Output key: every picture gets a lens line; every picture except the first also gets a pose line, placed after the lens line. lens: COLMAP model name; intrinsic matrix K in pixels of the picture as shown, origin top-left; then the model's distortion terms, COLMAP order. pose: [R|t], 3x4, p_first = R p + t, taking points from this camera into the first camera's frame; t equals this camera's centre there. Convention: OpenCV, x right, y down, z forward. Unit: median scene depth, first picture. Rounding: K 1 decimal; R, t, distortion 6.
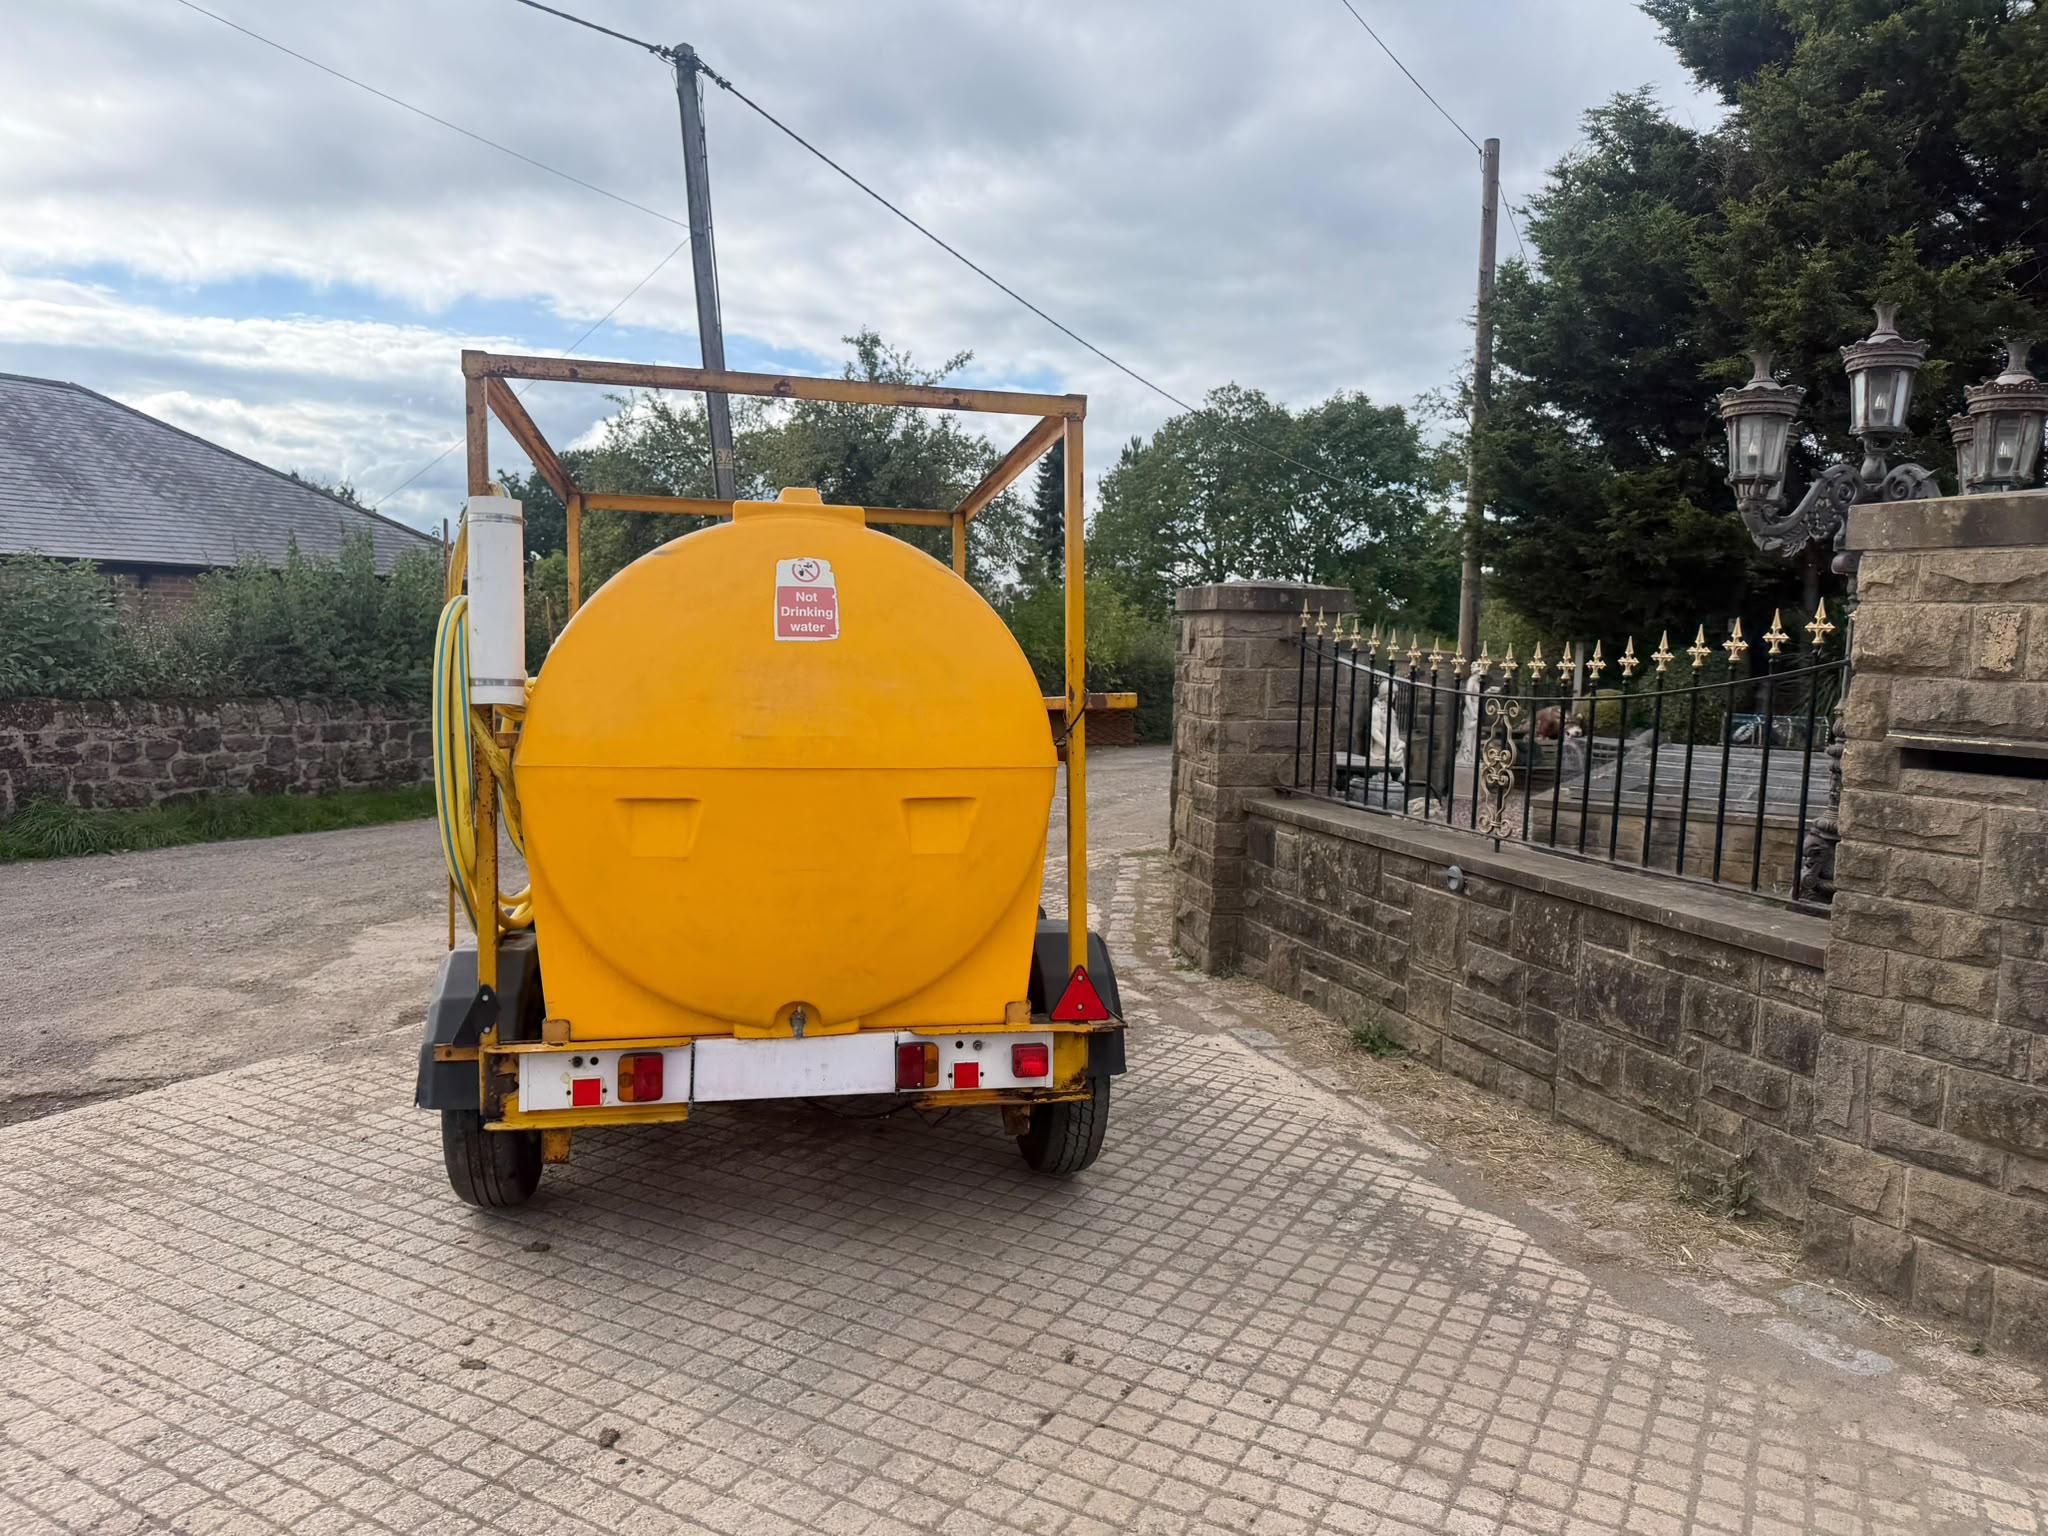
lens RADIAL K [[1454.0, 0, 1011.1], [0, 1454.0, 779.3], [0, 0, 1]] dist [0.022772, -0.028142]
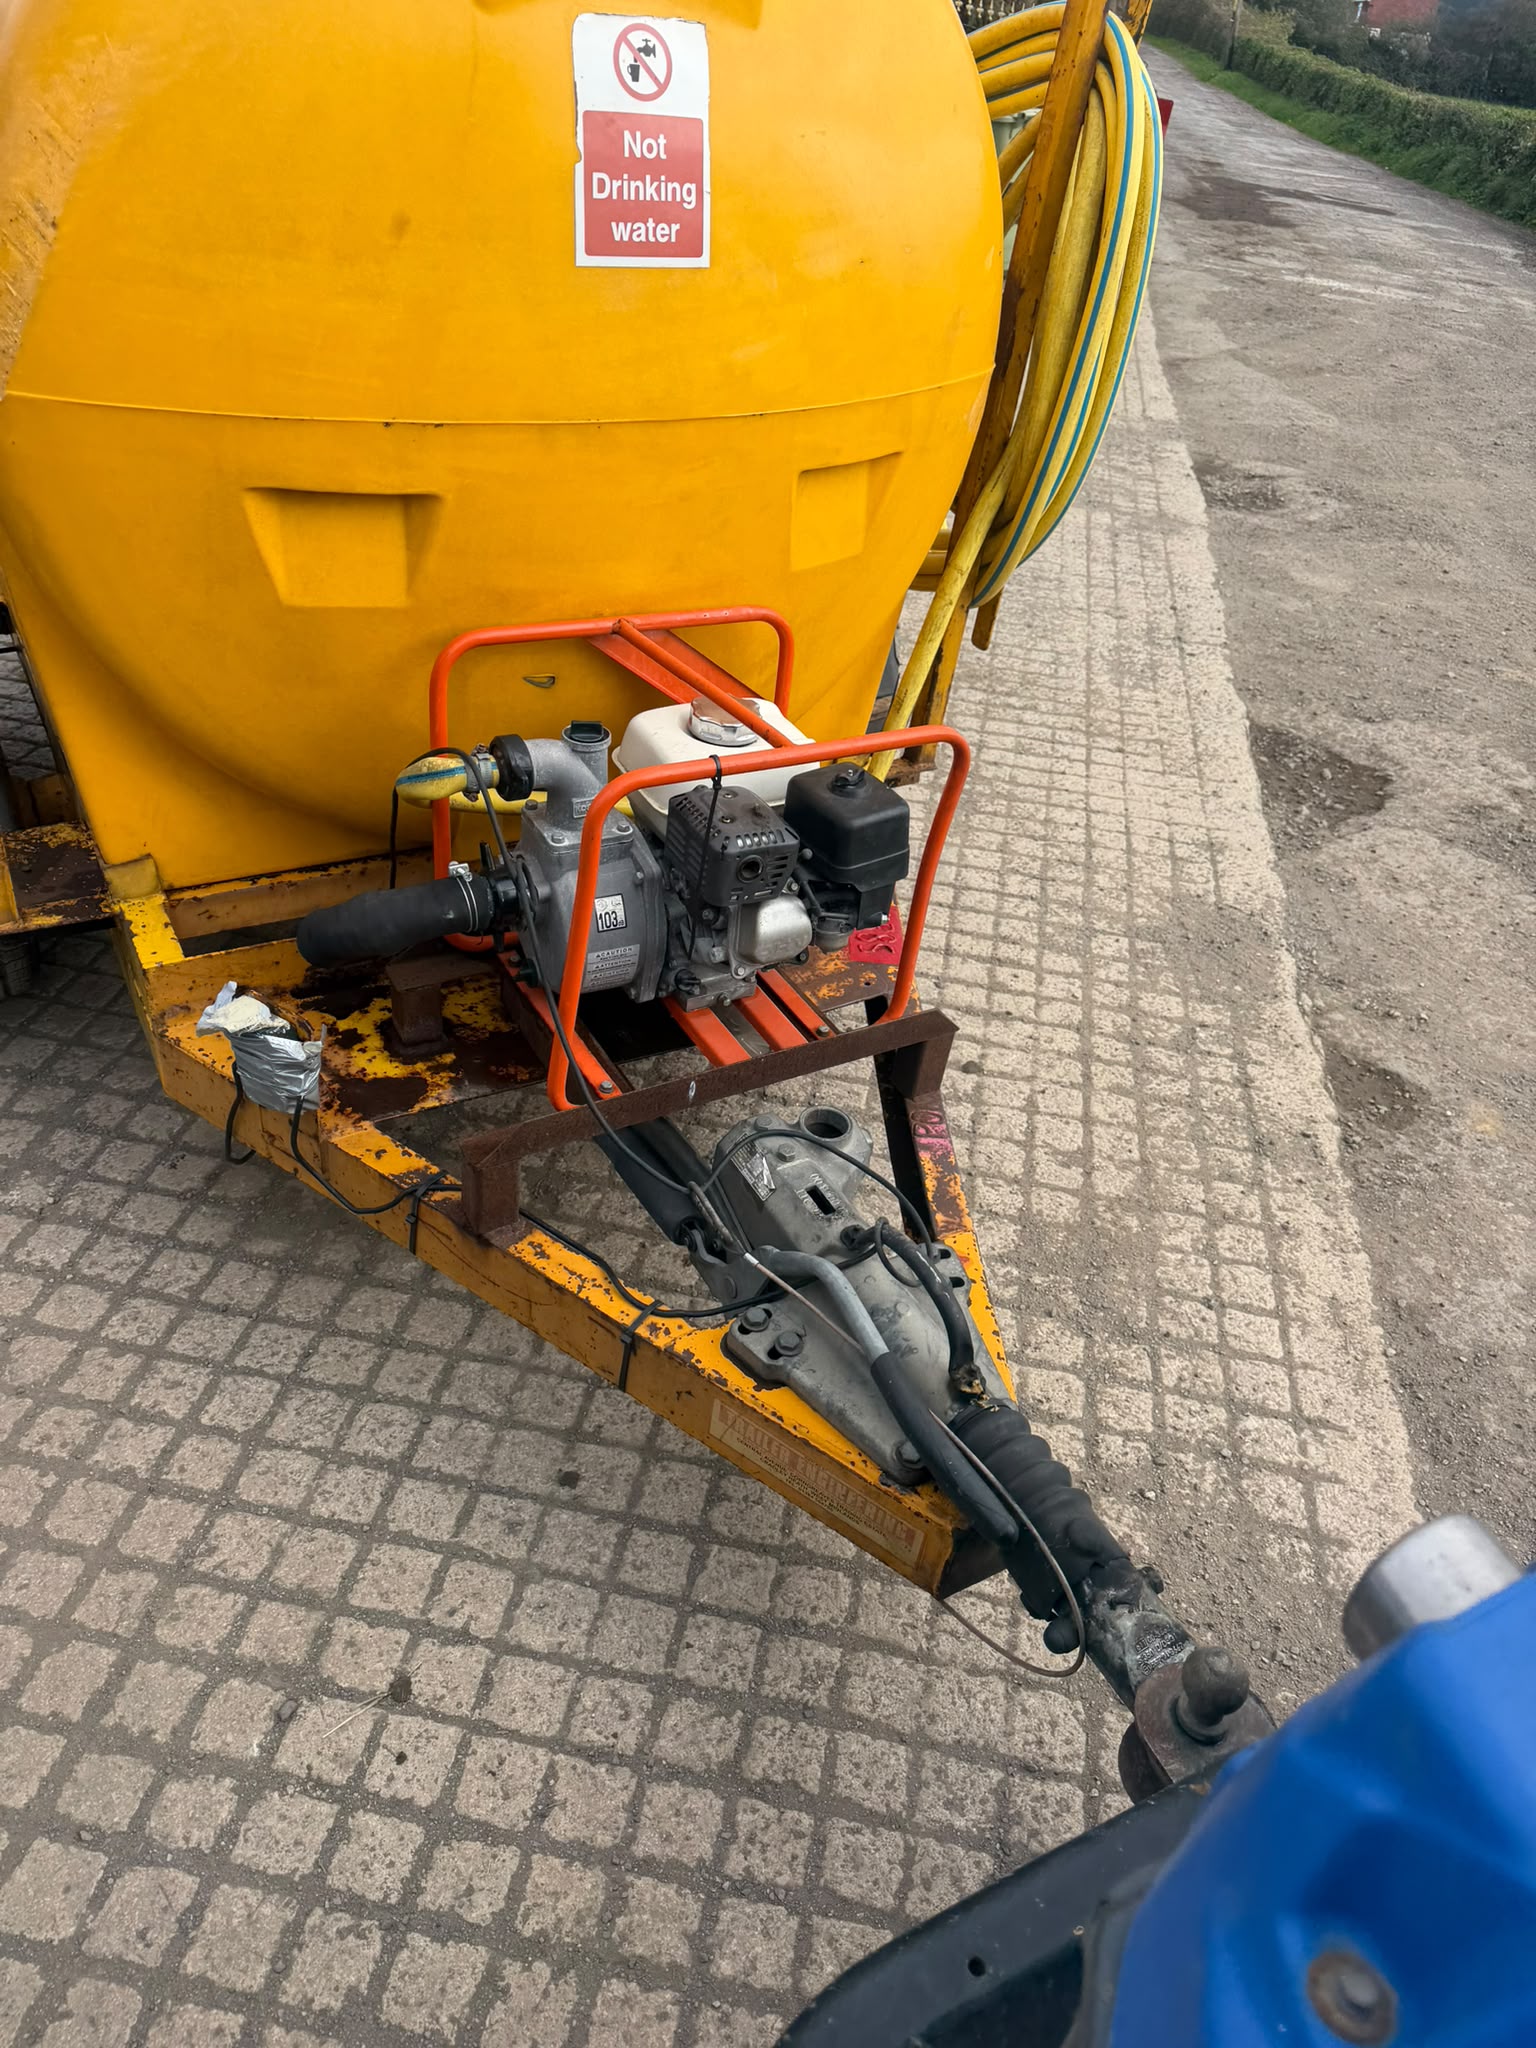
lens RADIAL K [[1454.0, 0, 739.6], [0, 1454.0, 1041.0], [0, 0, 1]] dist [0.022772, -0.028142]
pose [[-0.945205, 0.096693, -0.311831, -0.129795], [-0.131842, 0.760741, 0.635524, -0.156829], [0.298673, 0.641813, -0.706308, 1.869898]]
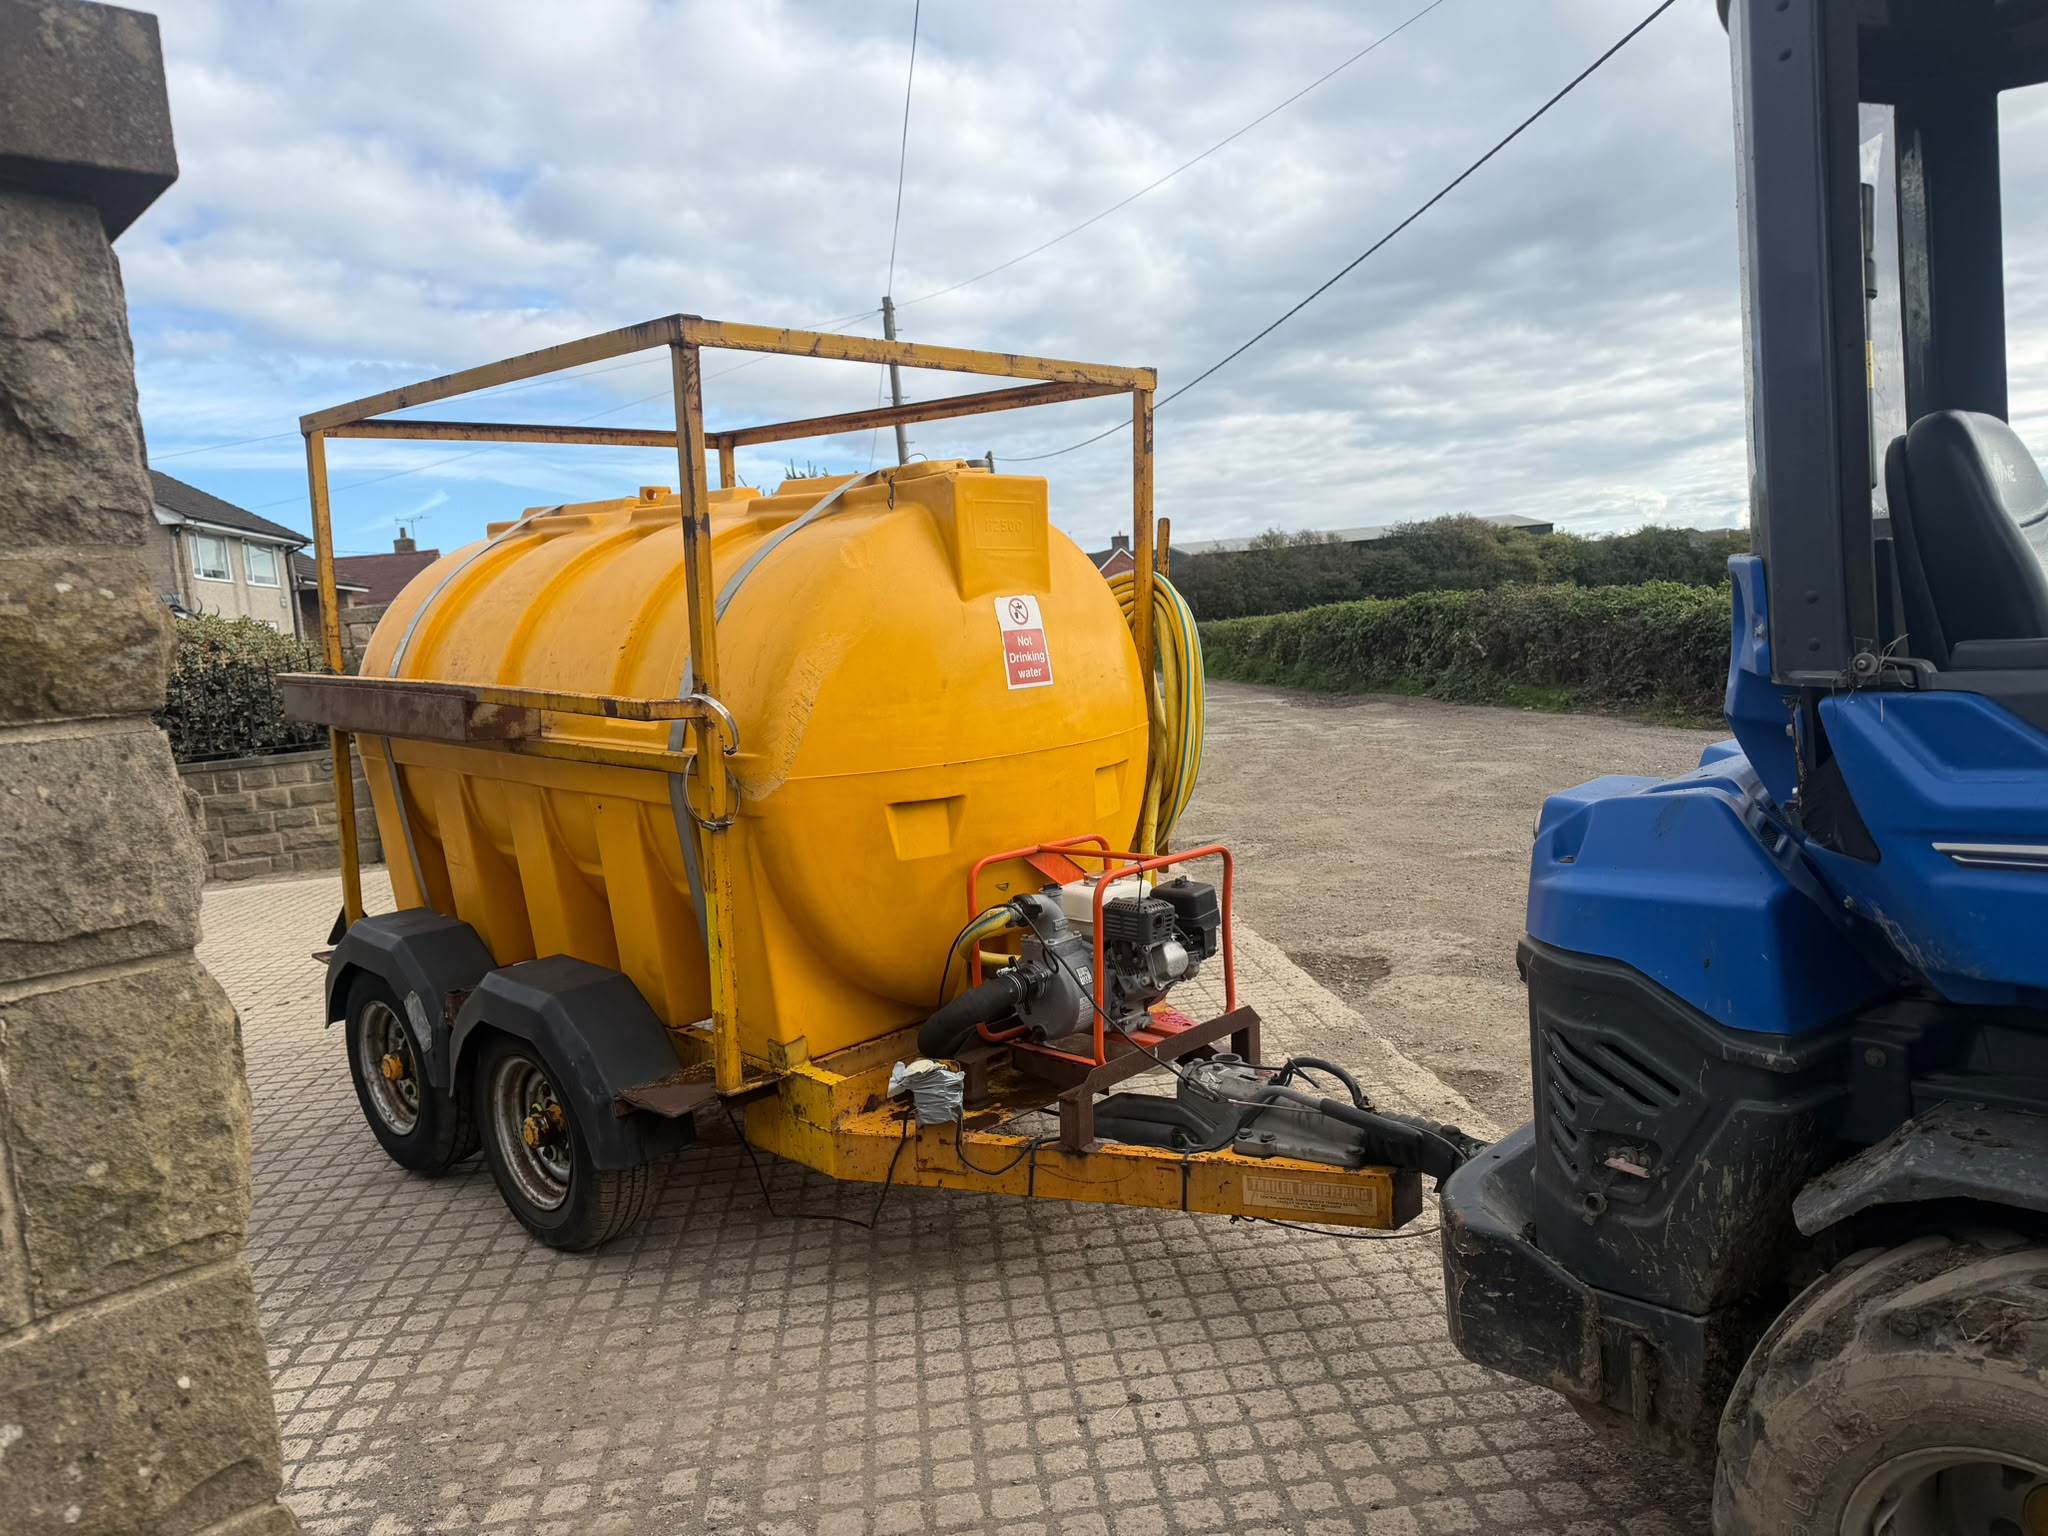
lens RADIAL K [[1454.0, 0, 1035.4], [0, 1454.0, 763.4], [0, 0, 1]] dist [0.022772, -0.028142]
pose [[-0.817318, 0.100508, -0.567353, 0.243803], [0.014327, 0.987909, 0.154373, -0.151906], [0.576008, 0.118043, -0.808876, 2.160969]]
